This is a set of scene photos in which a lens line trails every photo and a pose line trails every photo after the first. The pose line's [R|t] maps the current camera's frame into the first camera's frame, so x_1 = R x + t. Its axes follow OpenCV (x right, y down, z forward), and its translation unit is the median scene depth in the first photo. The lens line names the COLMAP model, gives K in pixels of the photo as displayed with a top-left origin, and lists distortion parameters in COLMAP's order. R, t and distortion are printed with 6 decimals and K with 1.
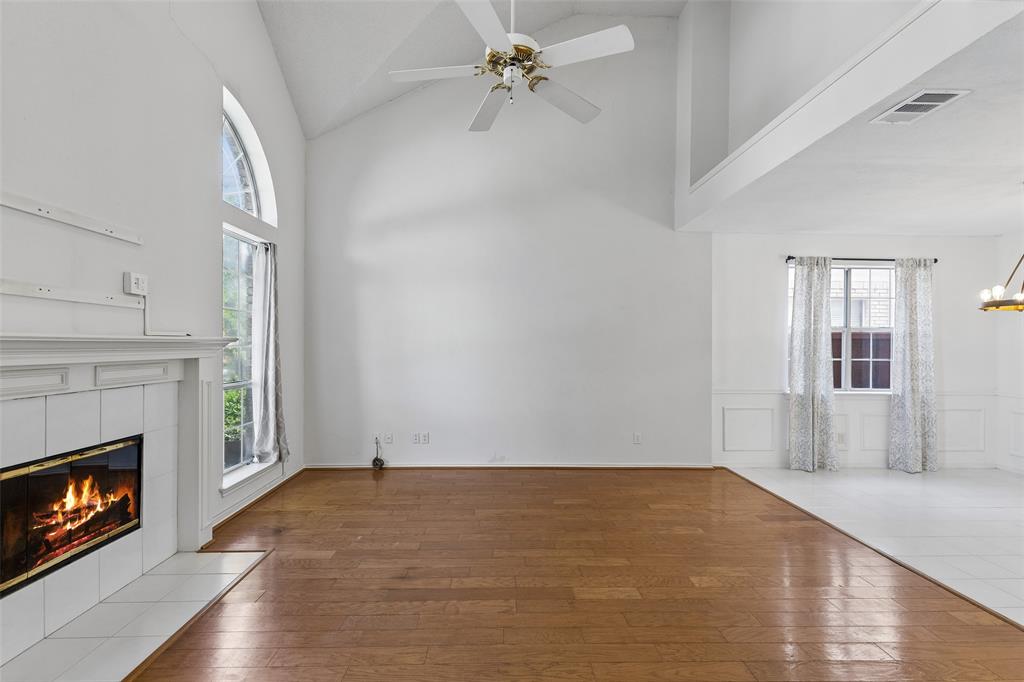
lens RADIAL K [[462.7, 0, 514.1], [0, 462.7, 346.4], [0, 0, 1]] dist [0.013287, -0.000407]
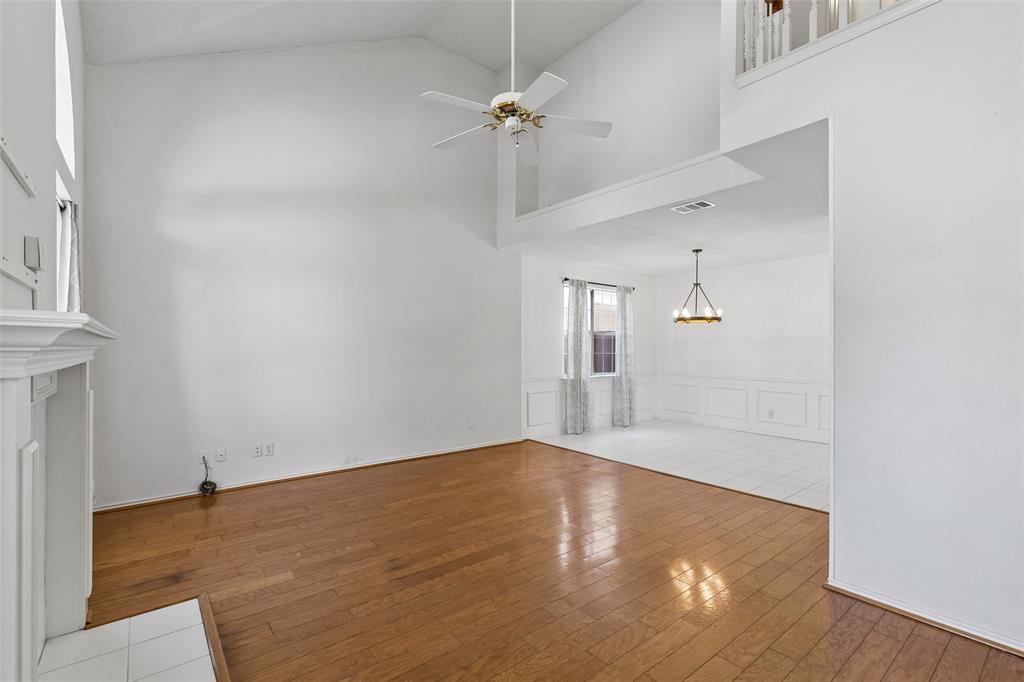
lens RADIAL K [[462.7, 0, 514.1], [0, 462.7, 346.4], [0, 0, 1]] dist [0.013287, -0.000407]
pose [[0.798016, -0.006107, 0.602605, -0.351170], [0.005310, 0.999981, 0.003102, 0.001340], [-0.602613, 0.000724, 0.798033, 0.009229]]
